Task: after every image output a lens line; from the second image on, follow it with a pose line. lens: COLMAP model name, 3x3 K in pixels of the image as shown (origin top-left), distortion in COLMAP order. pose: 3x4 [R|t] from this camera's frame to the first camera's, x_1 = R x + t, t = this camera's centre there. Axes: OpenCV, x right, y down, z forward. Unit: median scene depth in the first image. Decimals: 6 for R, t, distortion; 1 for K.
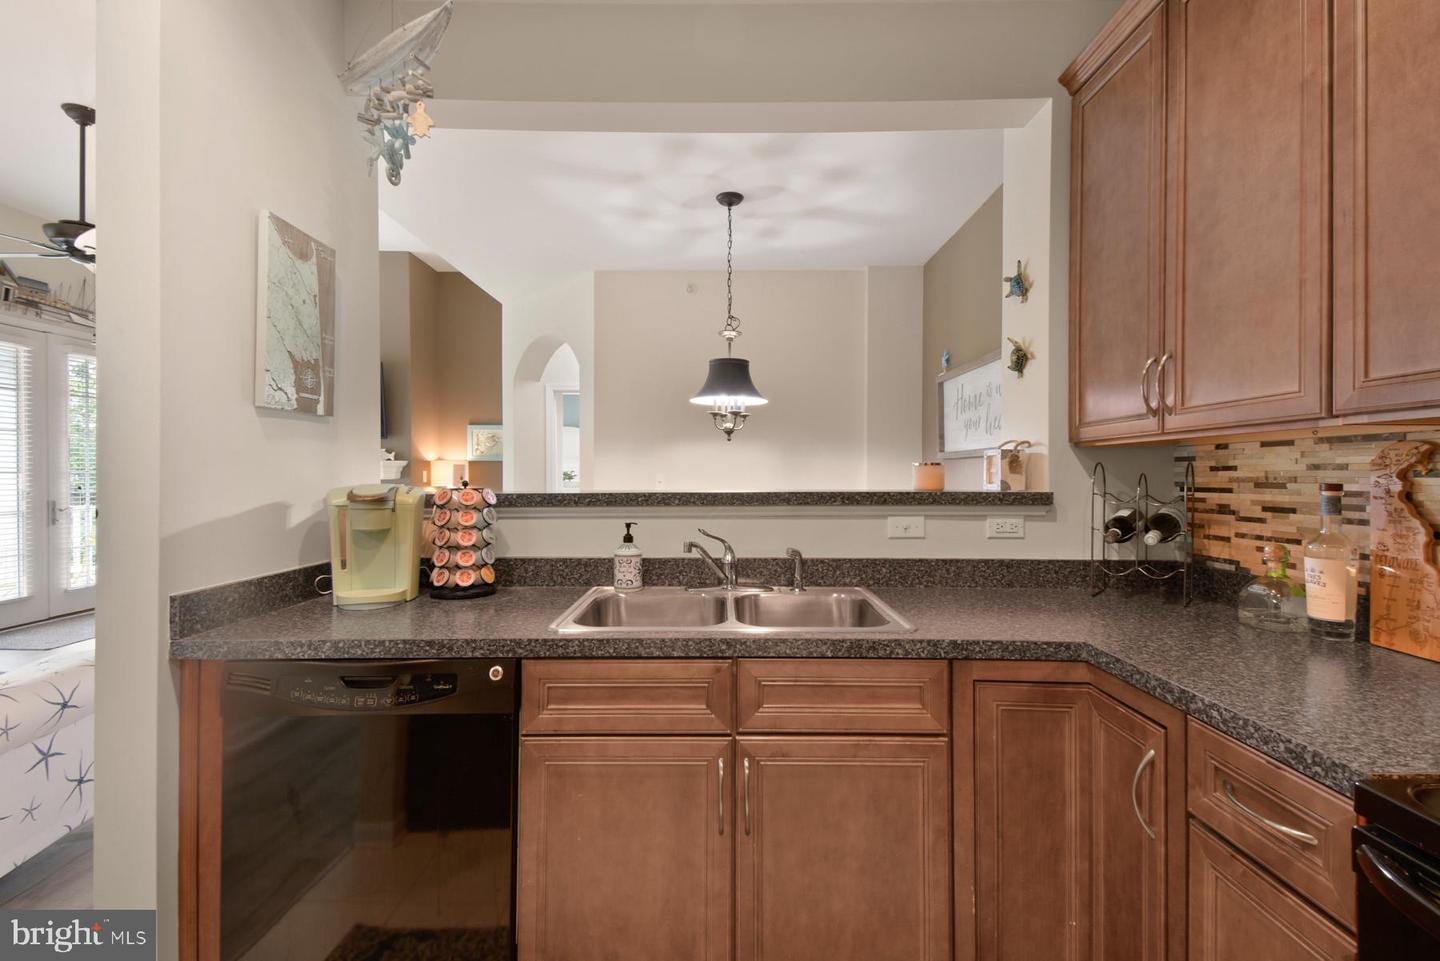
lens RADIAL K [[639.0, 0, 720.1], [0, 639.0, 473.7], [0, 0, 1]] dist [0.065651, -0.026734]
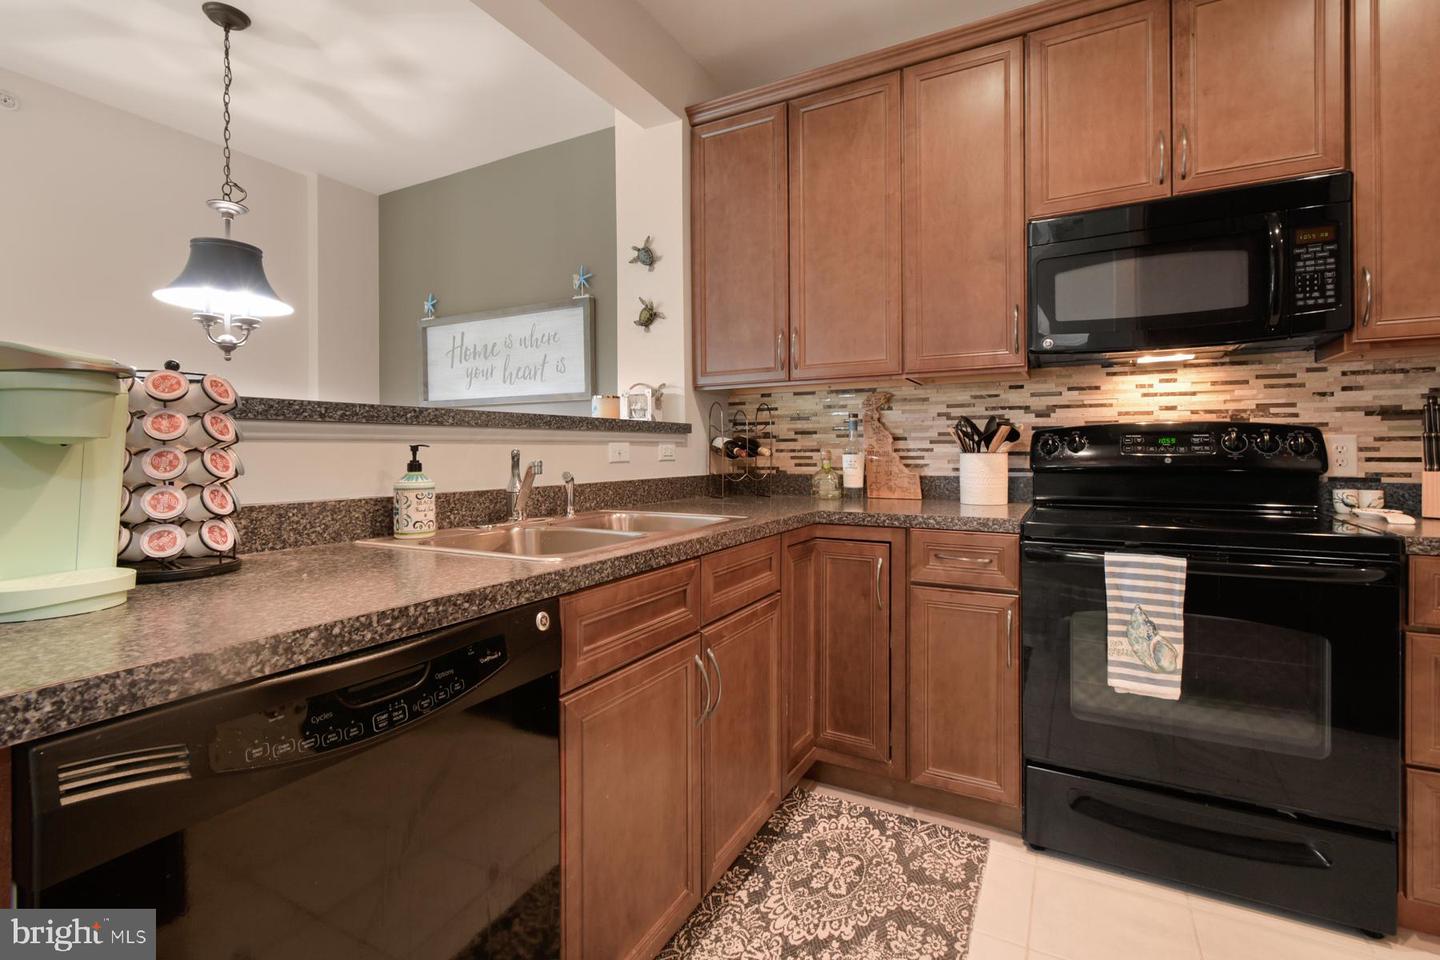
lens RADIAL K [[657.8, 0, 718.6], [0, 657.8, 448.4], [0, 0, 1]] dist [0.001713, -0.000429]
pose [[0.480016, -0.000882, 0.877259, -0.697898], [0.003551, 0.999993, -0.000937, 0.090475], [-0.877253, 0.003565, 0.480016, 0.367792]]
